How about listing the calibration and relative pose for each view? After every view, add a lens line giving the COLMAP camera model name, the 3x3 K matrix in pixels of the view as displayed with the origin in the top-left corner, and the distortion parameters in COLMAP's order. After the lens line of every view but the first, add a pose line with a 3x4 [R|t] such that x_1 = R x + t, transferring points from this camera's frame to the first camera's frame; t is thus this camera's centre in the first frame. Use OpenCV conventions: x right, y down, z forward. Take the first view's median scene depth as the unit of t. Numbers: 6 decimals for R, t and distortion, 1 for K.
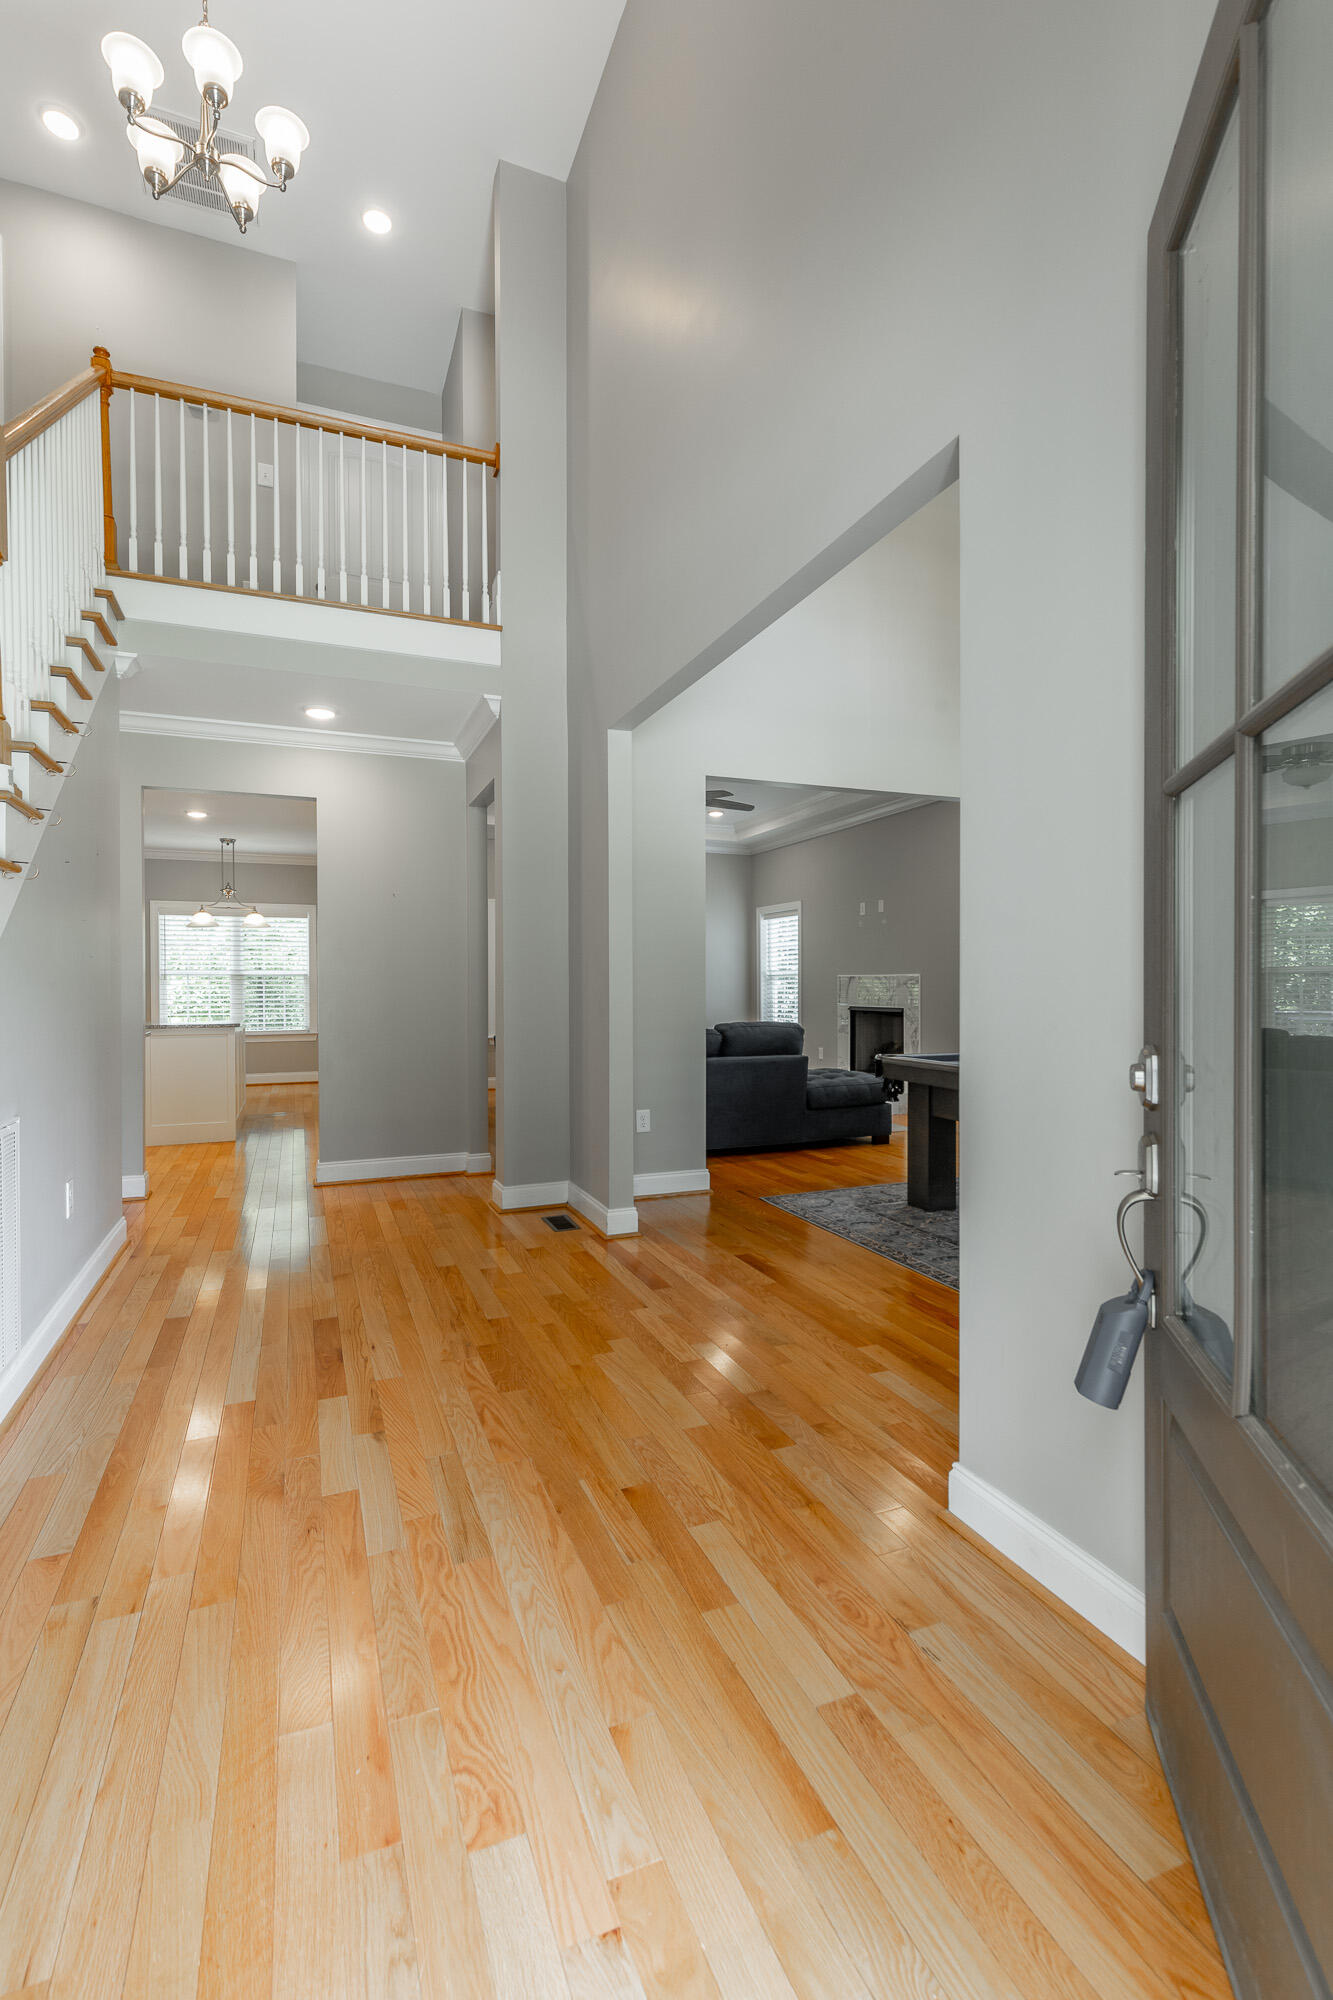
lens RADIAL K [[893.2, 0, 662.2], [0, 893.2, 997.3], [0, 0, 1]] dist [-0.002787, -0.000783]
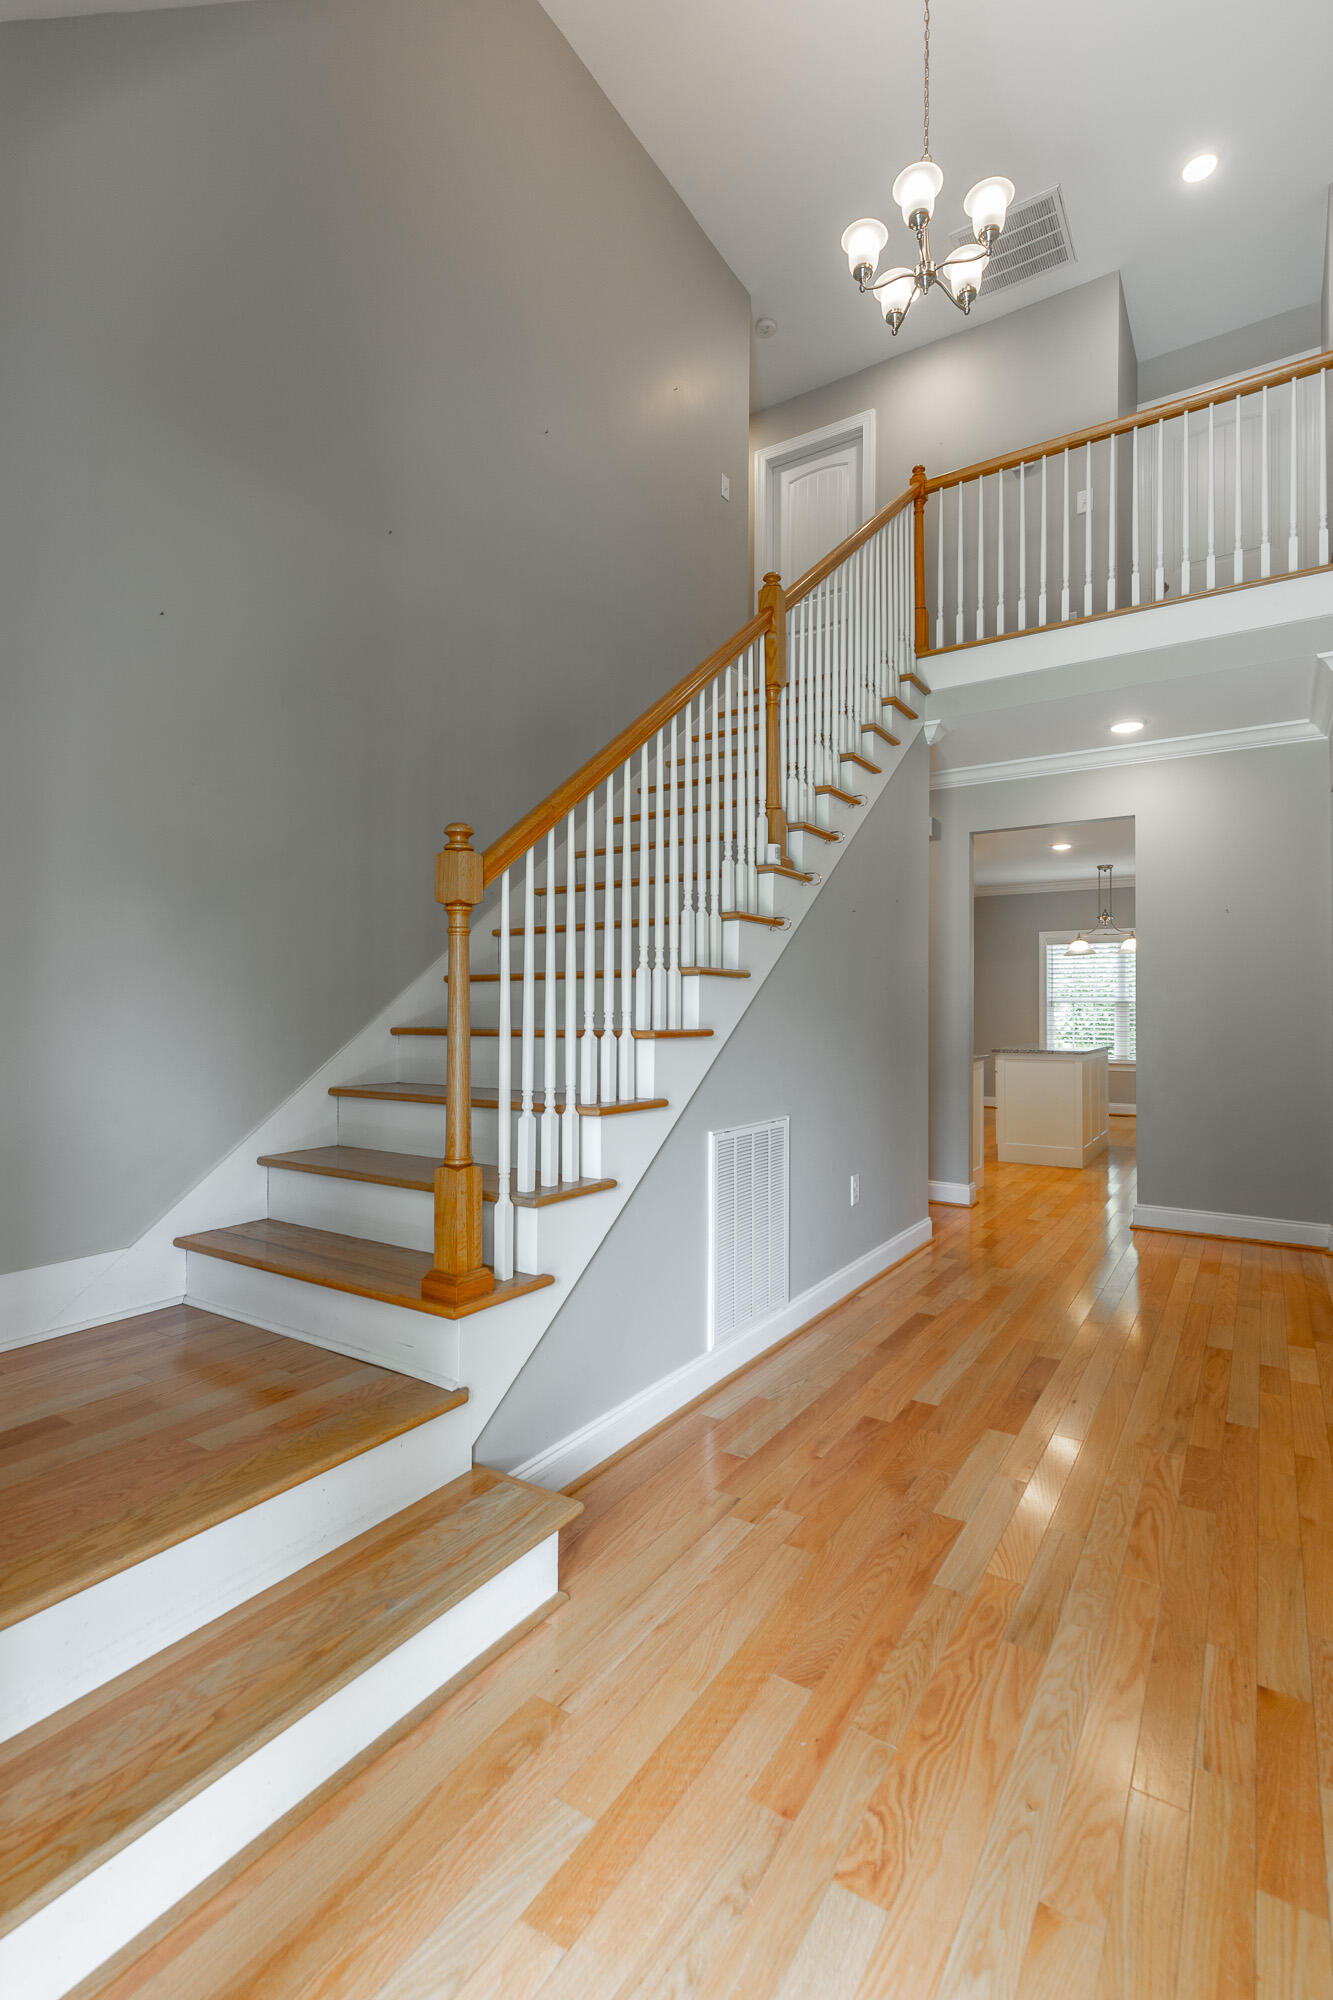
lens RADIAL K [[903.8, 0, 666.5], [0, 903.8, 1000.0], [0, 0, 1]] dist [0.002527, -0.001246]
pose [[0.573587, -0.003613, -0.819137, 0.220189], [-0.017875, 0.999697, -0.016926, -0.005987], [0.818949, 0.024351, 0.573349, 0.099524]]
